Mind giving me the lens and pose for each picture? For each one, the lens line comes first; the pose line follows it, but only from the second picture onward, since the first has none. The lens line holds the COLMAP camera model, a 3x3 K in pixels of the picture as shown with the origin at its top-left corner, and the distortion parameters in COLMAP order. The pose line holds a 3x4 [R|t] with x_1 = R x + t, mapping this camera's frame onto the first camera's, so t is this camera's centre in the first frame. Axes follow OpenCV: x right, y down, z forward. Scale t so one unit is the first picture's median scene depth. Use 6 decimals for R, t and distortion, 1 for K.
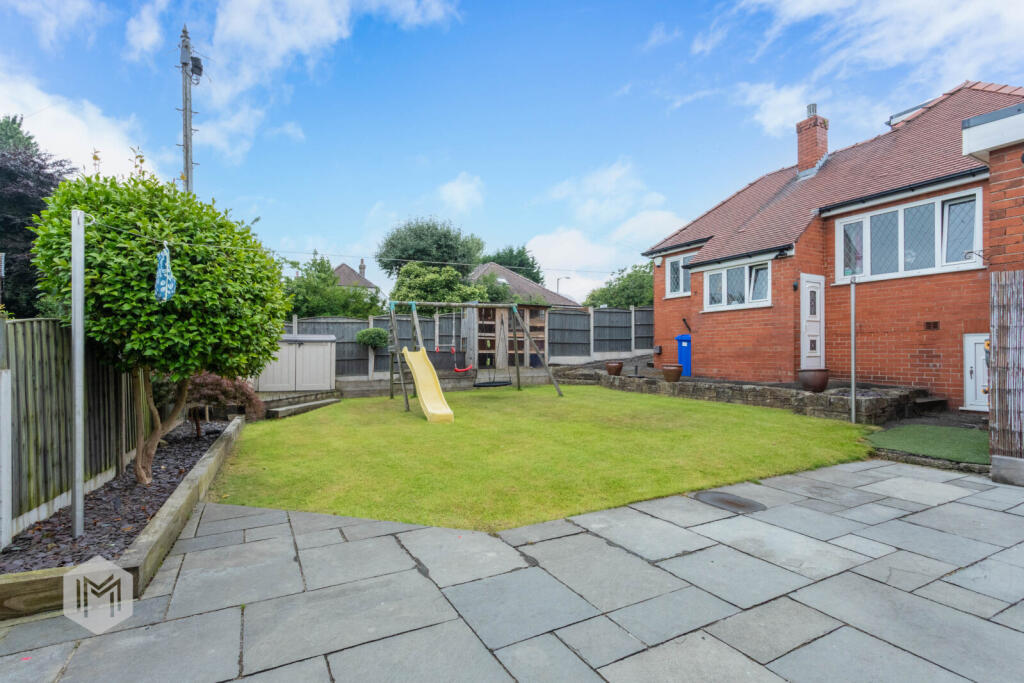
lens RADIAL K [[492.1, 0, 512.0], [0, 492.1, 341.5], [0, 0, 1]] dist [-0.002614, 0.000509]
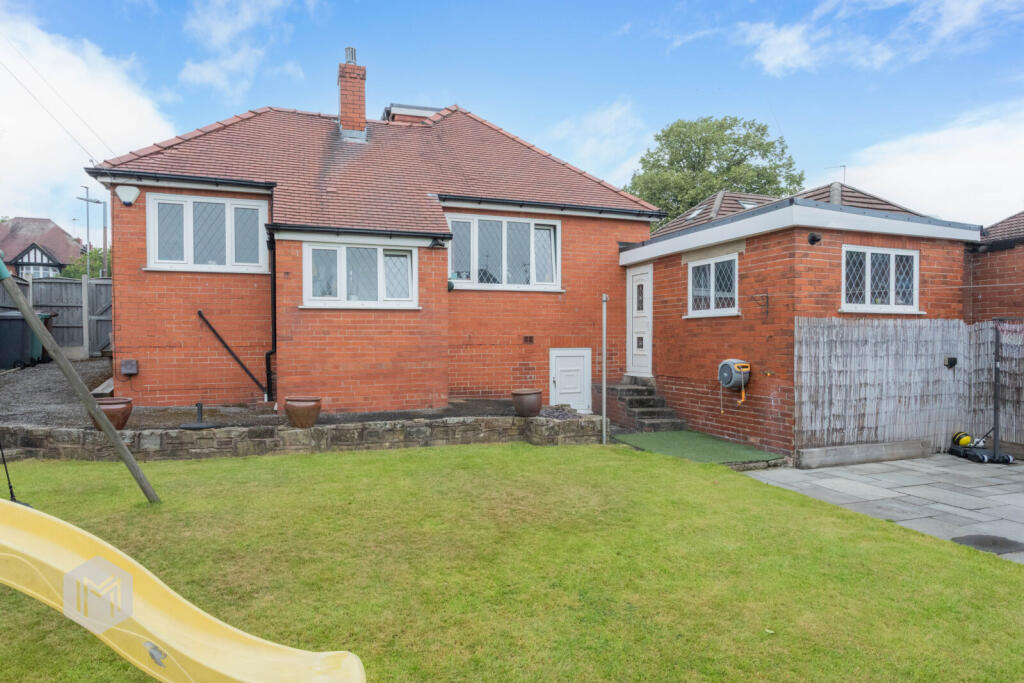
lens RADIAL K [[606.6, 0, 512.0], [0, 606.6, 341.5], [0, 0, 1]] dist [-0.002765, -0.001058]
pose [[0.149852, -0.004196, 0.988699, -0.366471], [-0.020320, 0.999767, 0.007322, -0.030992], [-0.988500, -0.021188, 0.149732, 0.700531]]
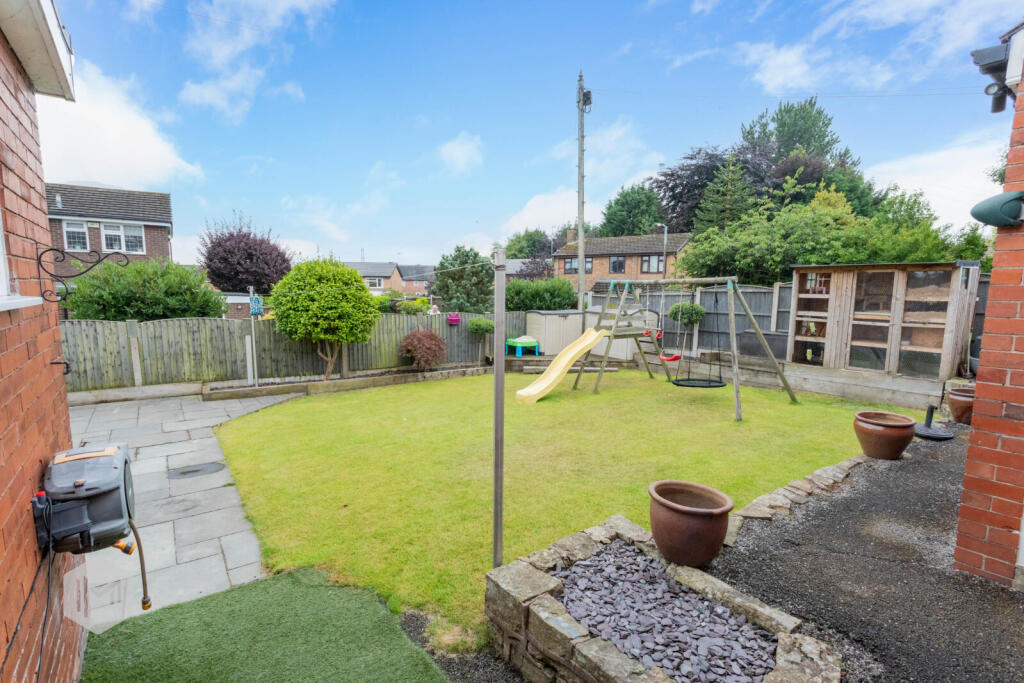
lens RADIAL K [[492.1, 0, 512.0], [0, 492.1, 341.5], [0, 0, 1]] dist [-0.002614, 0.000509]
pose [[0.135589, 0.108646, -0.984790, 0.747523], [0.010783, 0.993749, 0.111119, -0.074422], [0.990707, -0.025686, 0.133570, 0.671338]]
